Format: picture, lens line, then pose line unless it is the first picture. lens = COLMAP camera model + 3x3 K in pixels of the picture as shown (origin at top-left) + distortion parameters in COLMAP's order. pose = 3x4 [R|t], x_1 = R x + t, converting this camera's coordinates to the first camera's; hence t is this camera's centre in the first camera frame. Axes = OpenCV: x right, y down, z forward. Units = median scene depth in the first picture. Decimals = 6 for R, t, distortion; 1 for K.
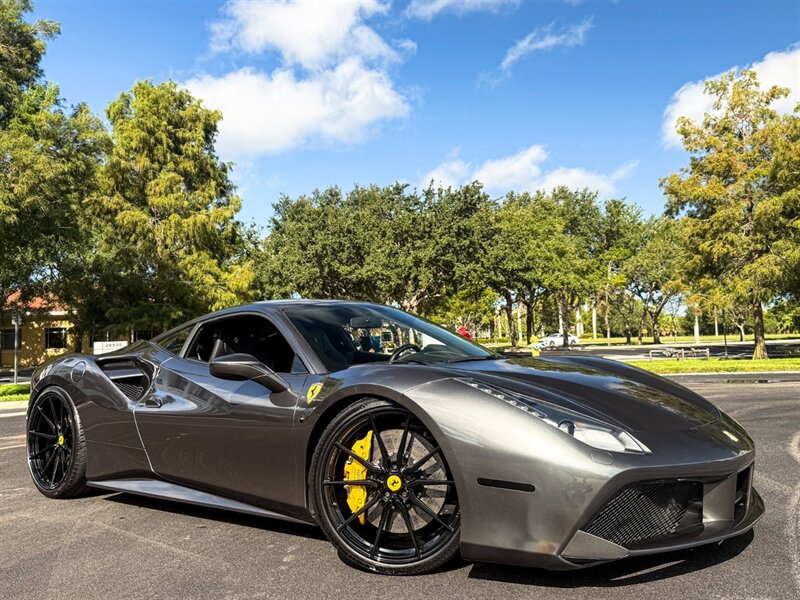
lens RADIAL K [[670.1, 0, 365.7], [0, 670.1, 311.6], [0, 0, 1]] dist [0.061505, -0.096453]
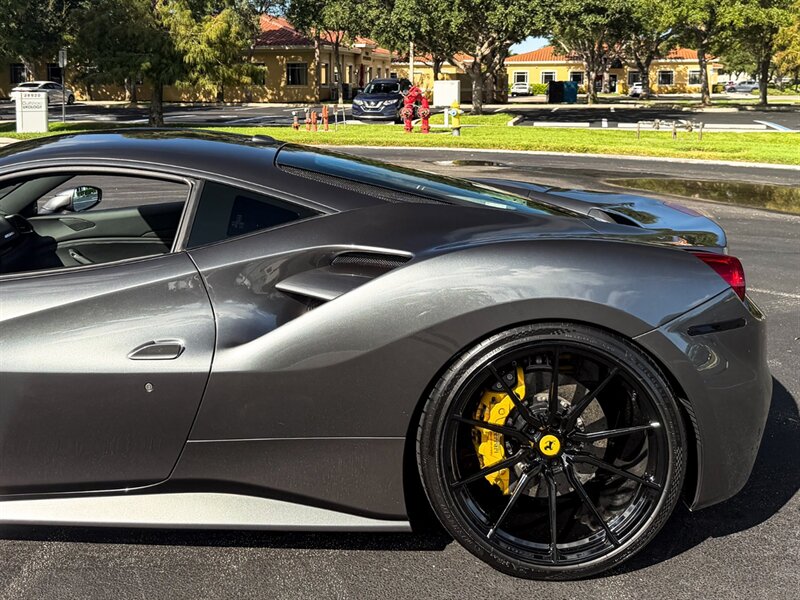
lens RADIAL K [[869.9, 0, 359.4], [0, 869.9, 165.9], [0, 0, 1]] dist [0.068939, 0.000000]
pose [[0.916820, 0.067782, -0.393506, 0.454853], [-0.009385, 0.988872, 0.148470, -0.037427], [0.399190, -0.132427, 0.907254, -0.084290]]
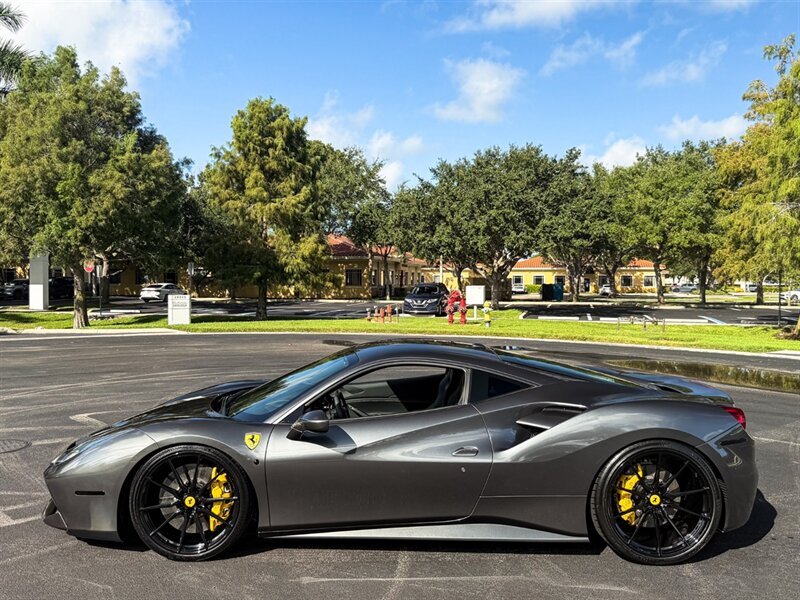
lens RADIAL K [[670.1, 0, 392.0], [0, 670.1, 309.5], [0, 0, 1]] dist [0.061505, -0.096453]
pose [[0.918101, 0.050602, -0.393103, 0.441326], [-0.014174, 0.995374, 0.095026, -0.049757], [0.396093, -0.081672, 0.914571, -0.153091]]
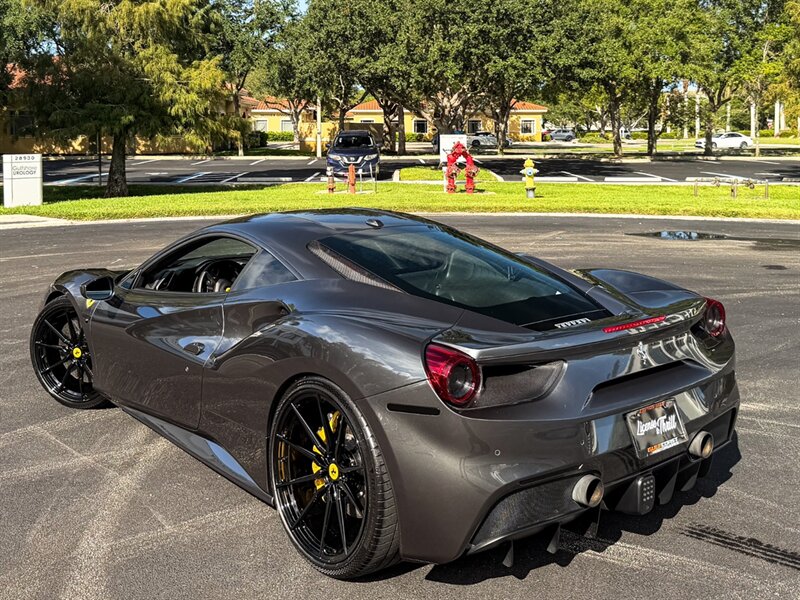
lens RADIAL K [[878.6, 0, 389.6], [0, 878.6, 175.6], [0, 0, 1]] dist [0.084358, 0.000000]
pose [[0.989924, 0.037617, -0.136509, 0.175795], [-0.023661, 0.994456, 0.102455, -0.039155], [0.139607, -0.098193, 0.985326, -0.071956]]
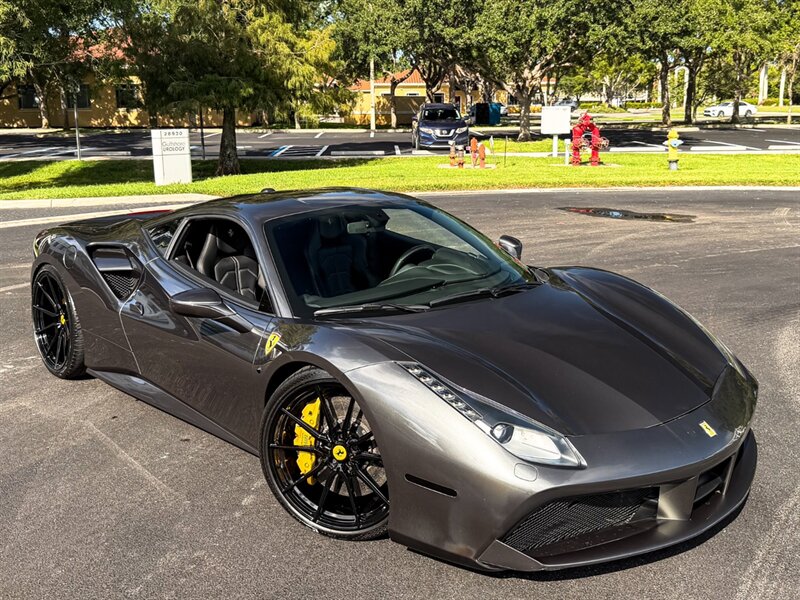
lens RADIAL K [[781.7, 0, 397.9], [0, 781.7, 284.1], [0, 0, 1]] dist [0.056823, 0.000000]
pose [[0.992923, 0.049187, -0.108097, 0.025409], [-0.017822, 0.961608, 0.273847, -0.031335], [0.117416, -0.269982, 0.955679, -0.000802]]
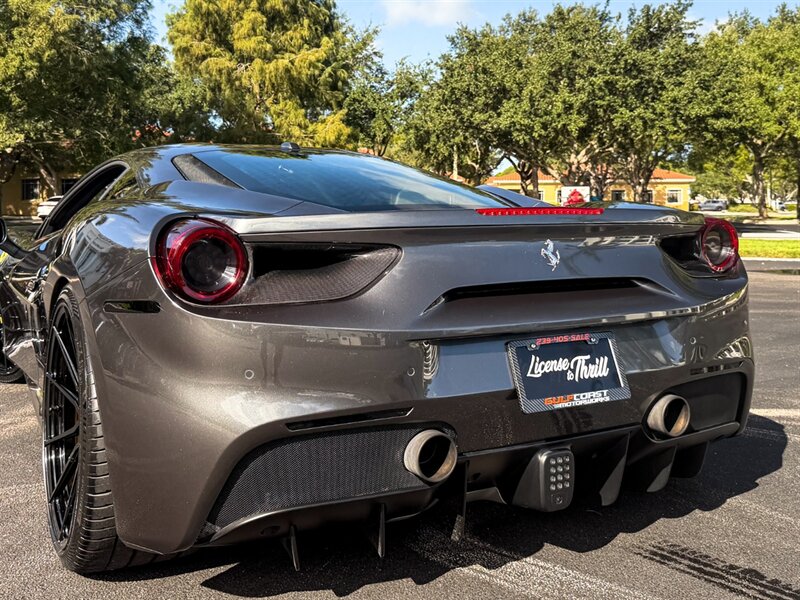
lens RADIAL K [[811.5, 0, 377.5], [0, 811.5, 257.3], [0, 0, 1]] dist [0.058147, 0.000000]
pose [[0.943891, 0.052276, -0.326094, 0.205307], [-0.014473, 0.992992, 0.117295, -0.007807], [0.329940, -0.105995, 0.938032, -0.013071]]
